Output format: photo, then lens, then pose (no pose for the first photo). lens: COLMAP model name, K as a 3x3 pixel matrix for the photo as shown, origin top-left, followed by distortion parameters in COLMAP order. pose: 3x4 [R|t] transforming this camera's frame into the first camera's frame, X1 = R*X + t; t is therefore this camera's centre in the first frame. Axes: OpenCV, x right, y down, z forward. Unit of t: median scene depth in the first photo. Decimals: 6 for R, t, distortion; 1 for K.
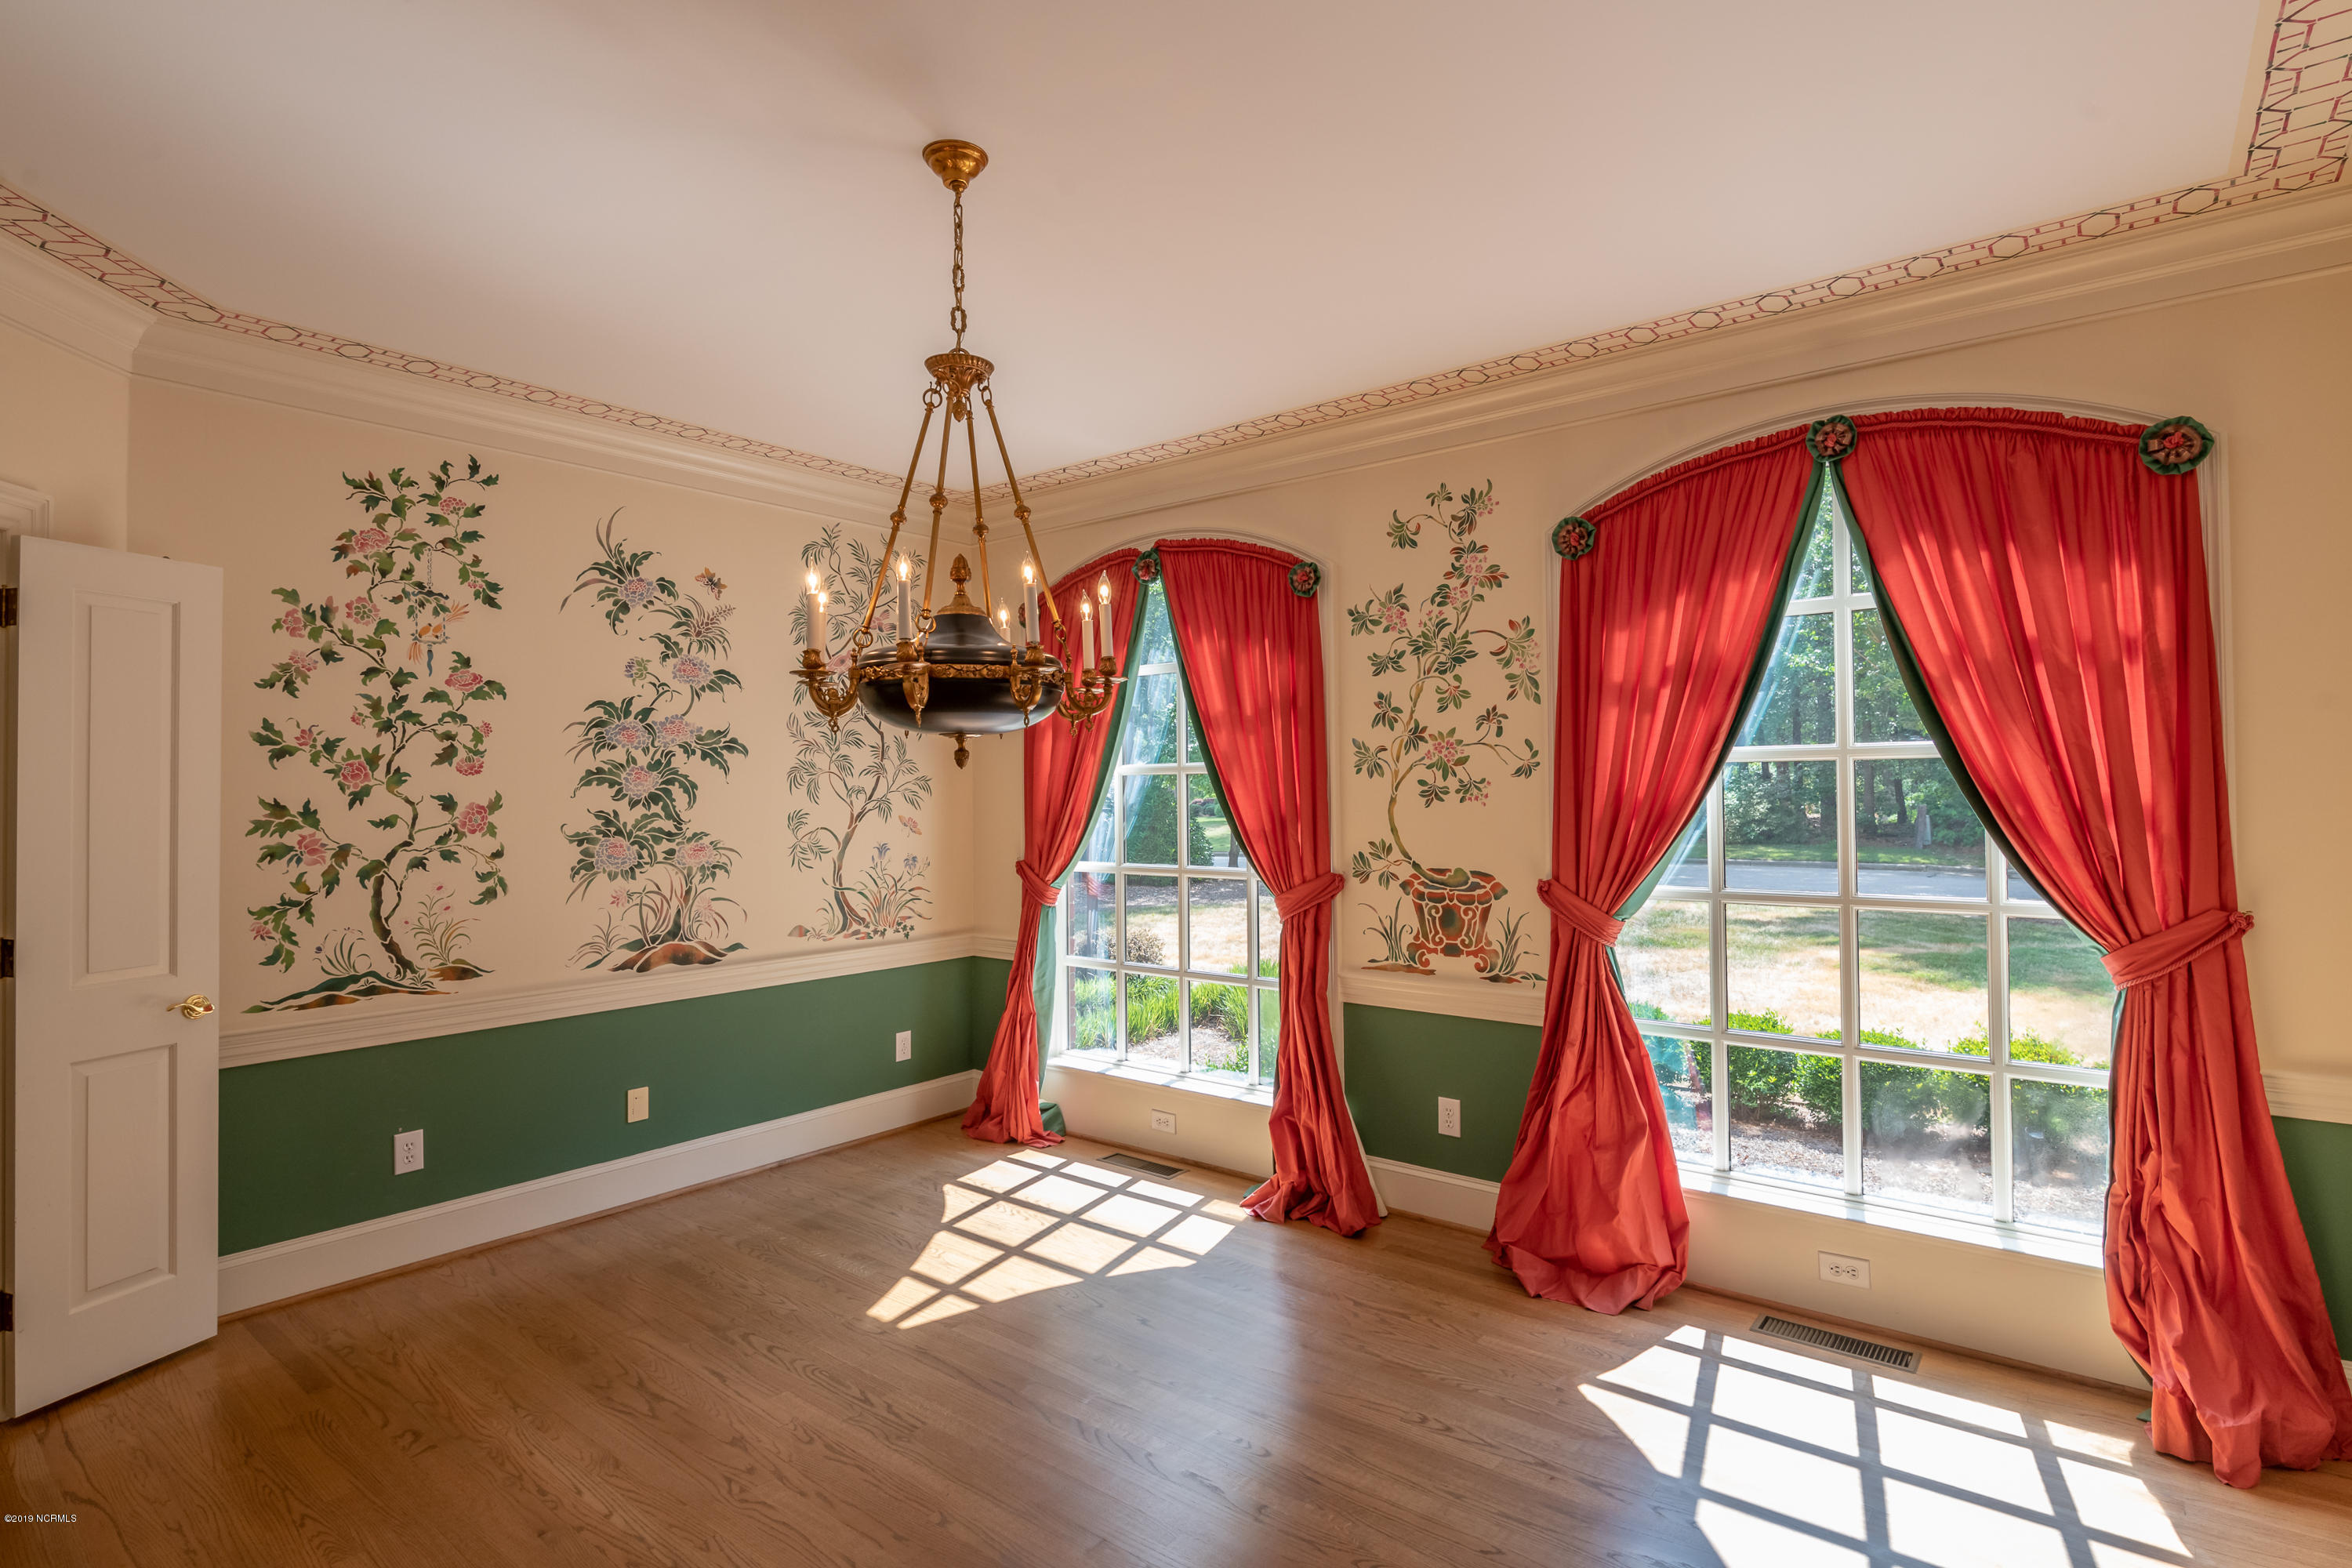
lens RADIAL K [[1184.9, 0, 1175.6], [0, 1184.9, 783.6], [0, 0, 1]] dist [0.006363, -0.001150]
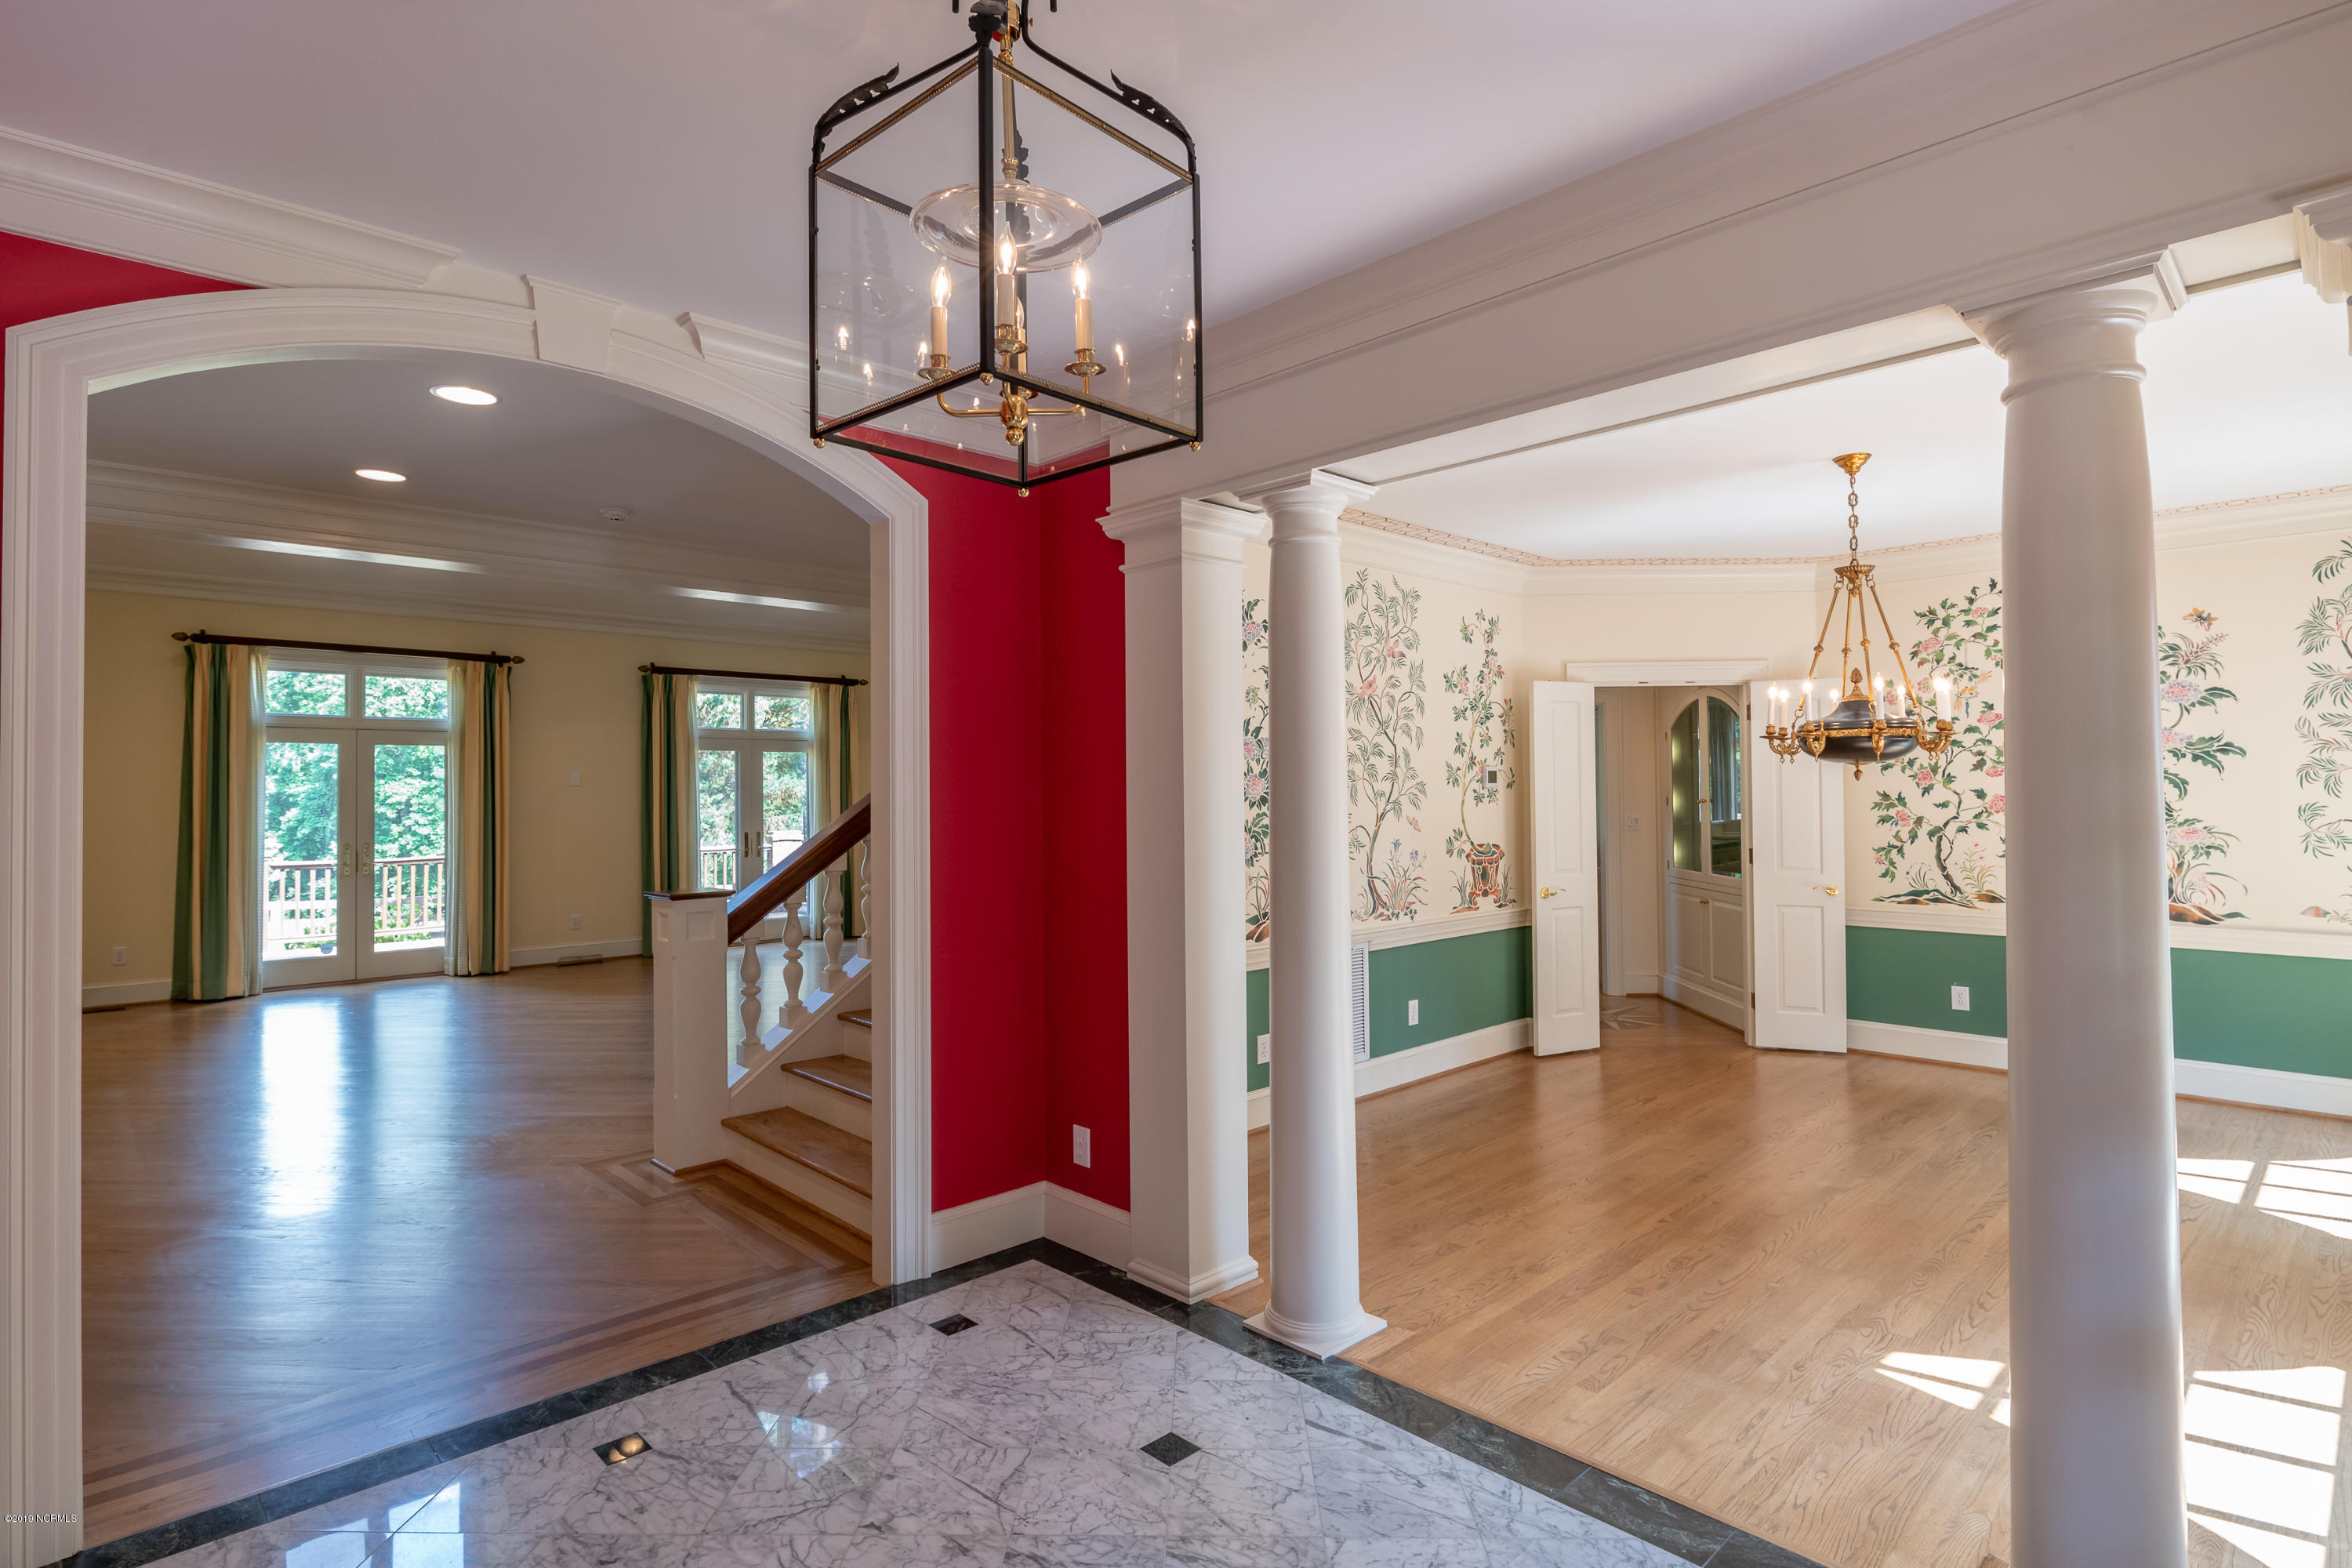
lens RADIAL K [[1184.9, 0, 1175.2], [0, 1184.9, 786.4], [0, 0, 1]] dist [0.006363, -0.001150]
pose [[-0.122100, 0.007837, -0.992487, 1.177123], [0.018216, 0.999818, 0.005654, -0.024072], [0.992351, -0.017388, -0.122221, 0.097522]]
